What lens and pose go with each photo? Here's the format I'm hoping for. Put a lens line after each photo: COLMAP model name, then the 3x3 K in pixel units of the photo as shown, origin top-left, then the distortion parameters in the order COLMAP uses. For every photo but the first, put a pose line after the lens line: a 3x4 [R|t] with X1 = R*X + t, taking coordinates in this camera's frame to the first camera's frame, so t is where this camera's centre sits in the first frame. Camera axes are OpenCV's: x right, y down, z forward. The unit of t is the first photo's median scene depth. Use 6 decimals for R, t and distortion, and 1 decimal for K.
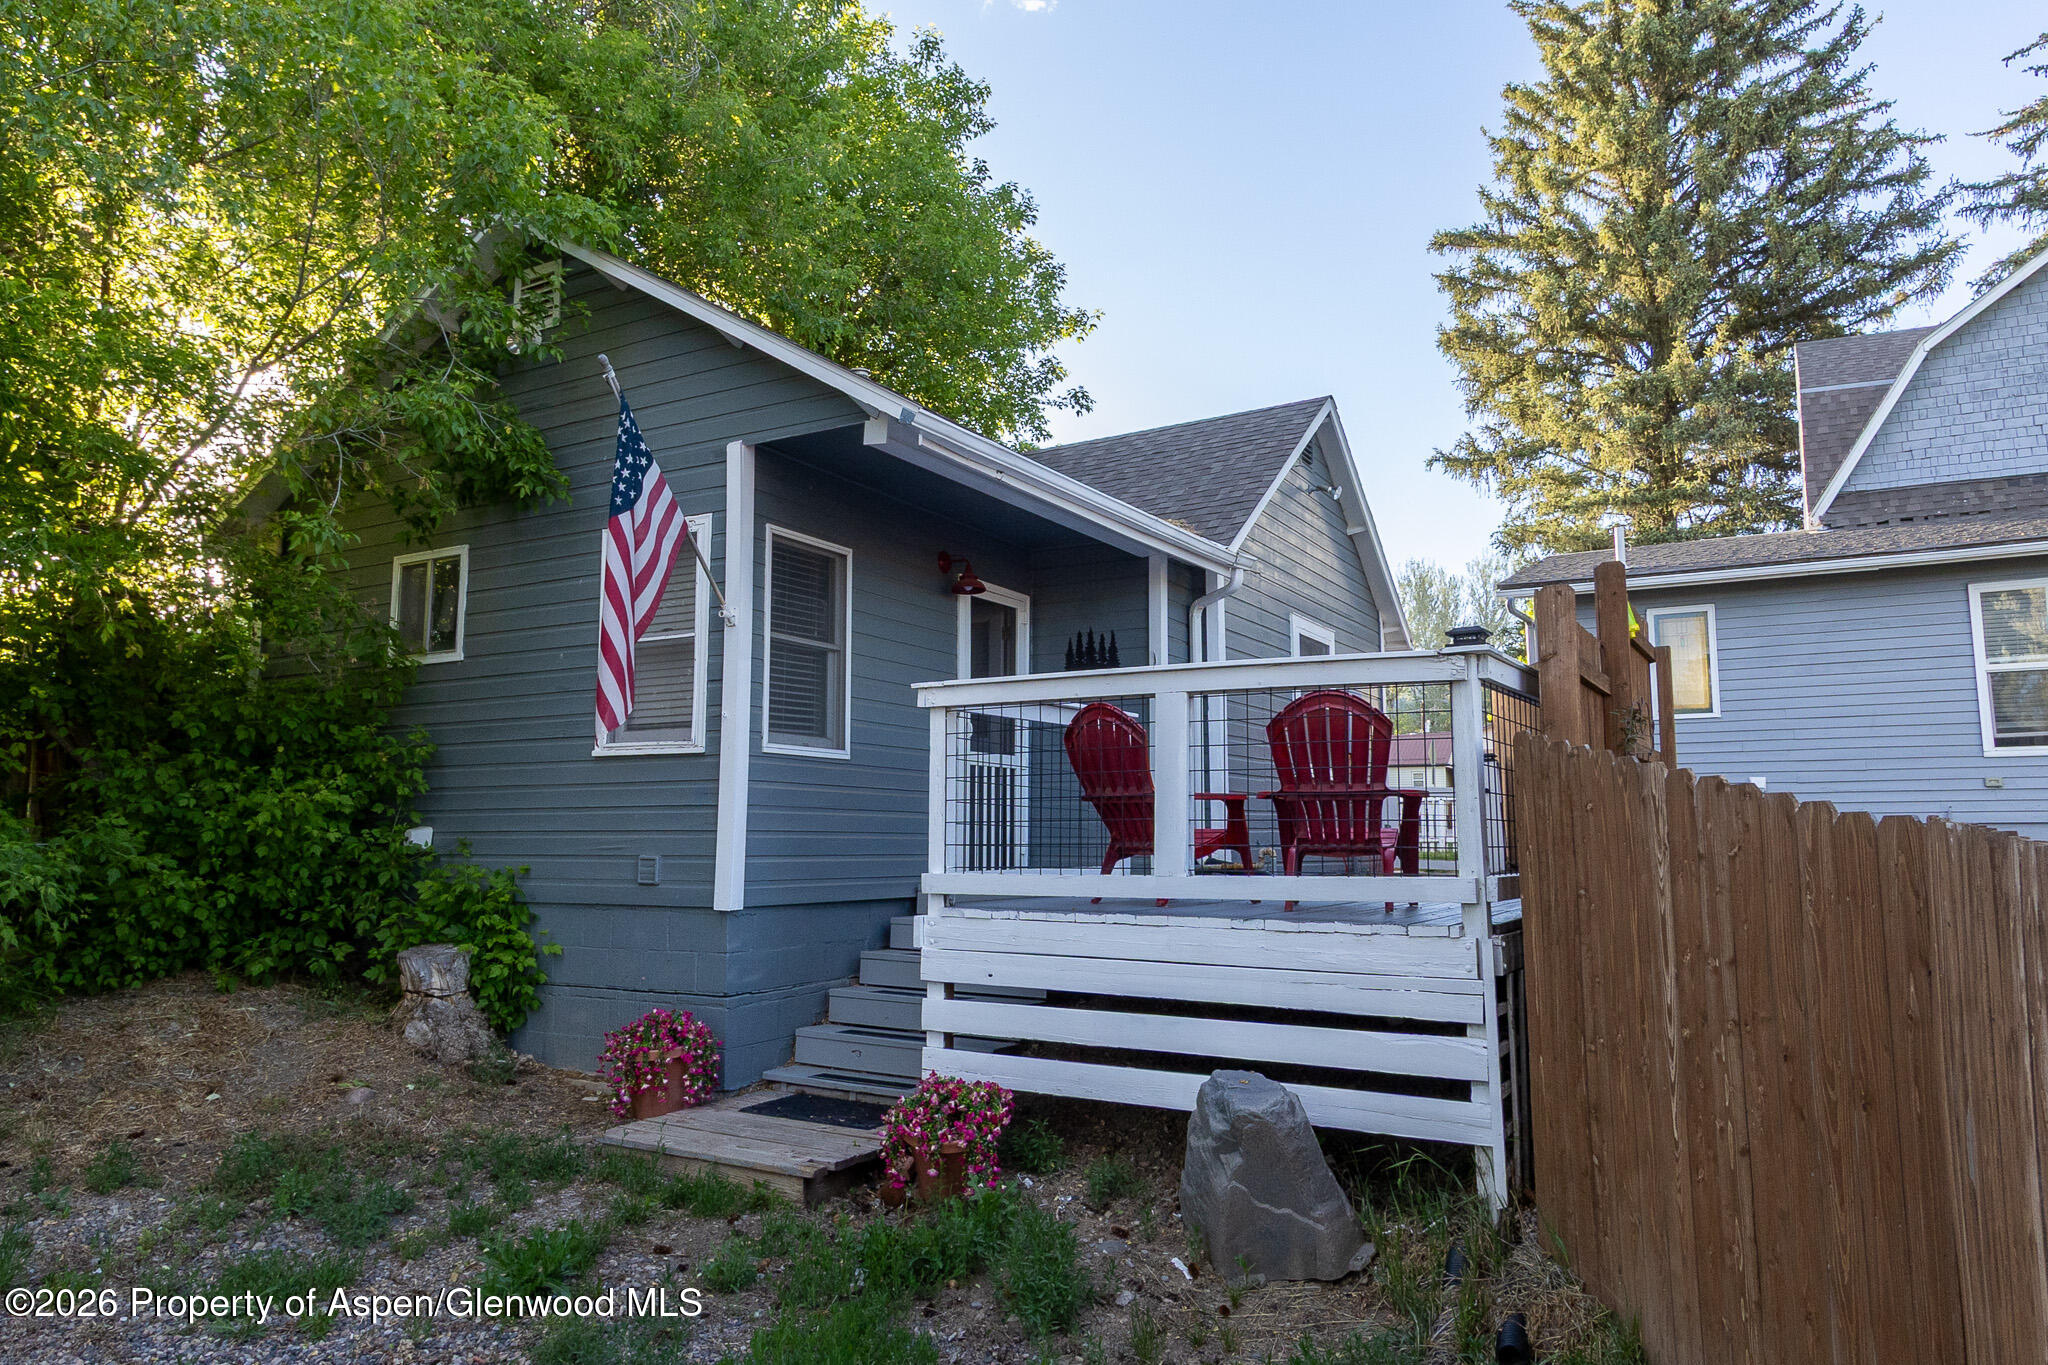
lens RADIAL K [[1336.3, 0, 1013.4], [0, 1336.3, 676.2], [0, 0, 1]] dist [0.000047, 0.000266]
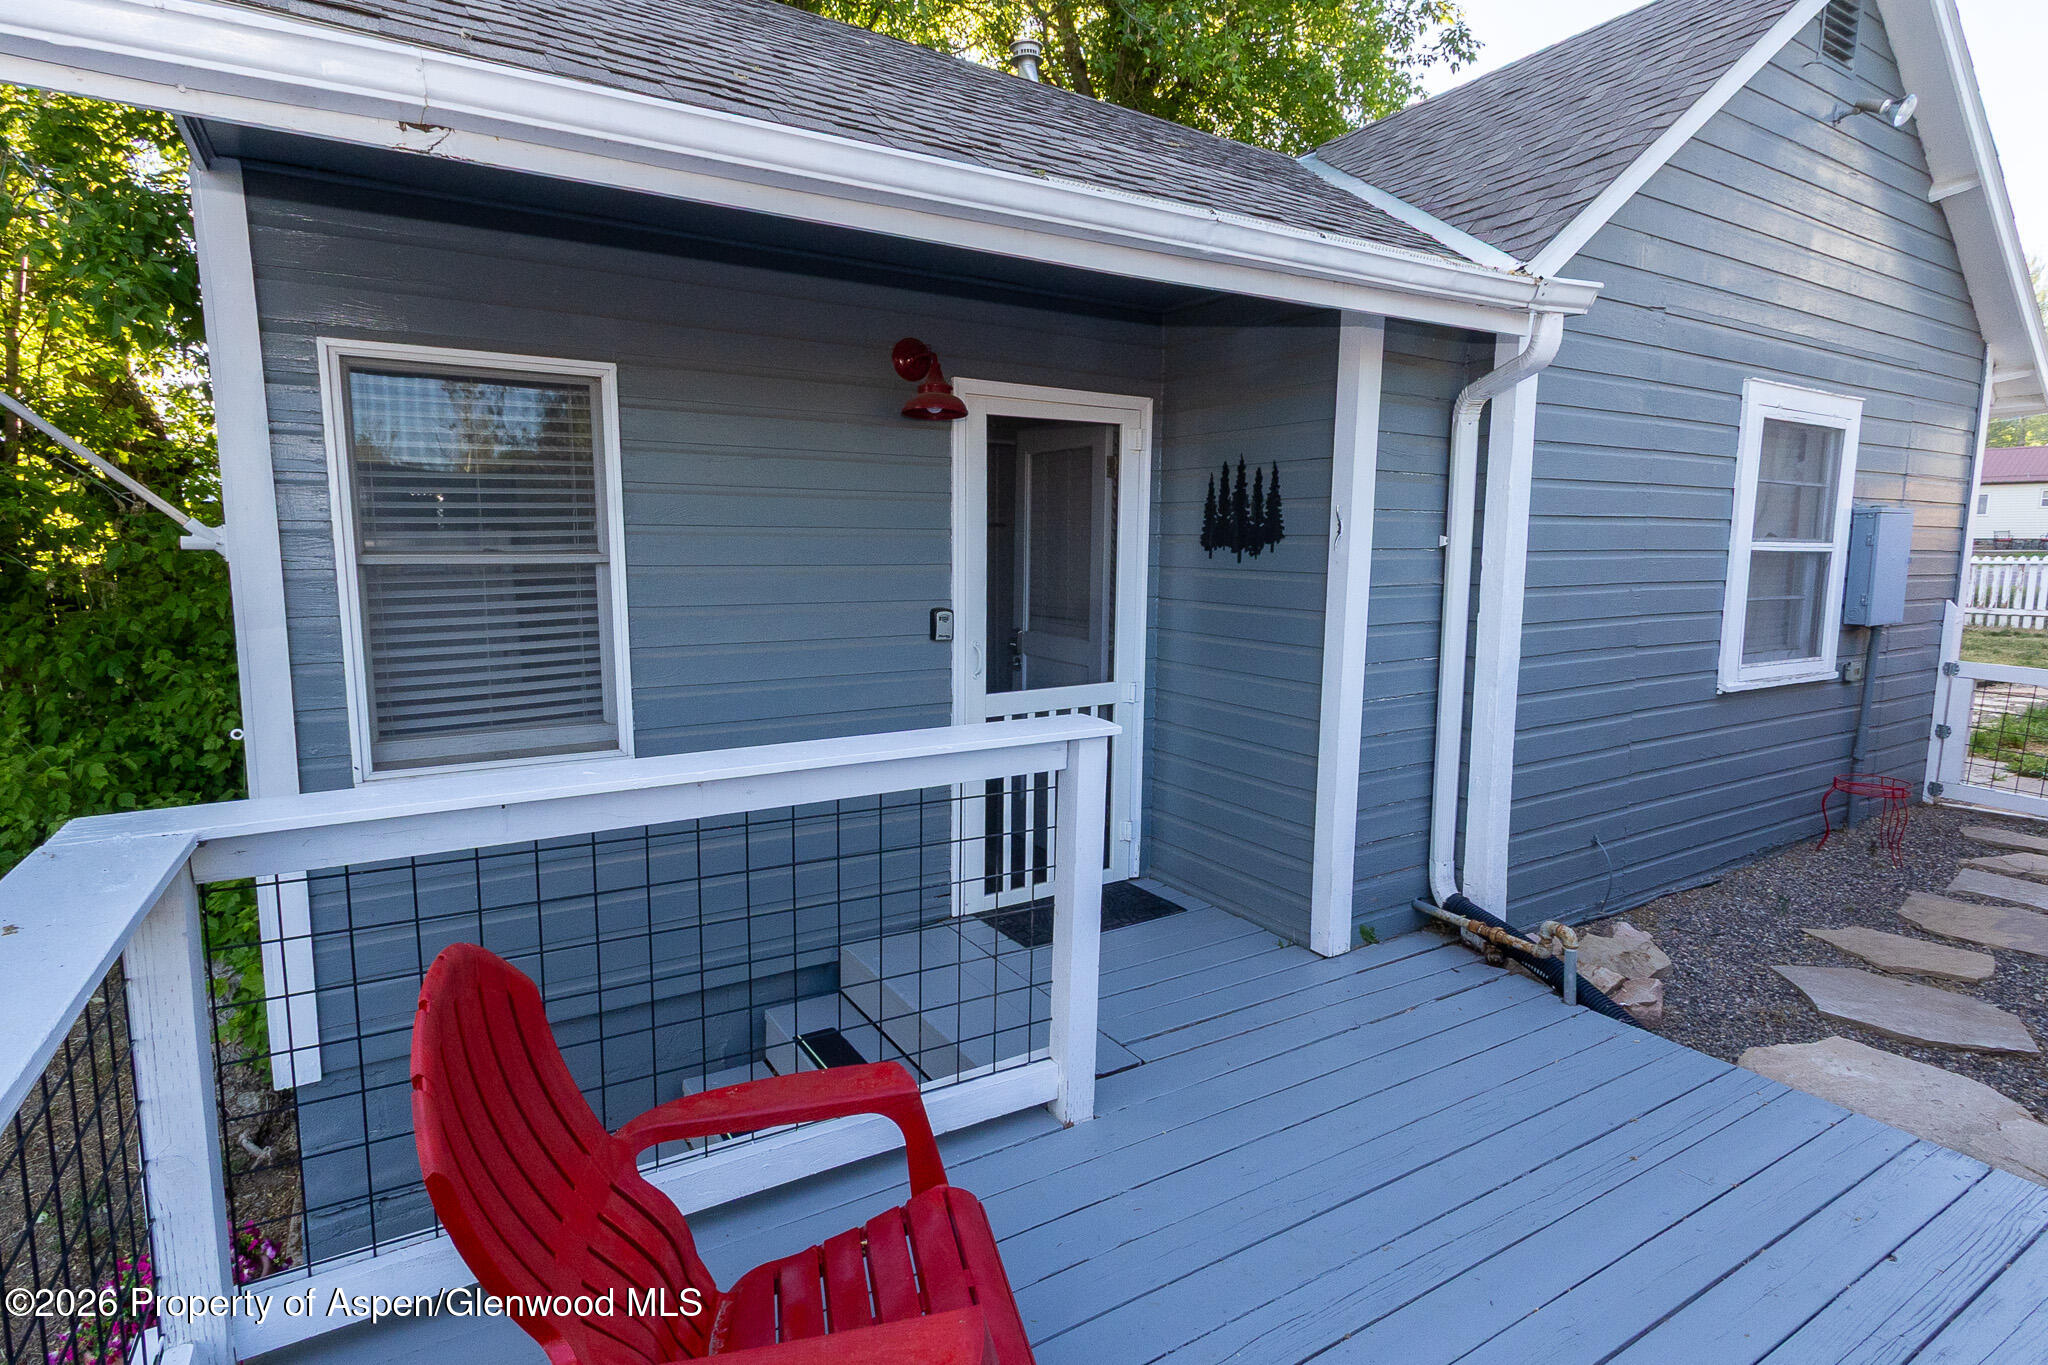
lens RADIAL K [[1036.6, 0, 1024.0], [0, 1036.6, 682.5], [0, 0, 1]] dist [0.003033, -0.000279]
pose [[0.887240, 0.063895, -0.456861, 0.145888], [0.053950, 0.969193, 0.240320, -0.043762], [0.458142, -0.237869, 0.856460, 0.483639]]
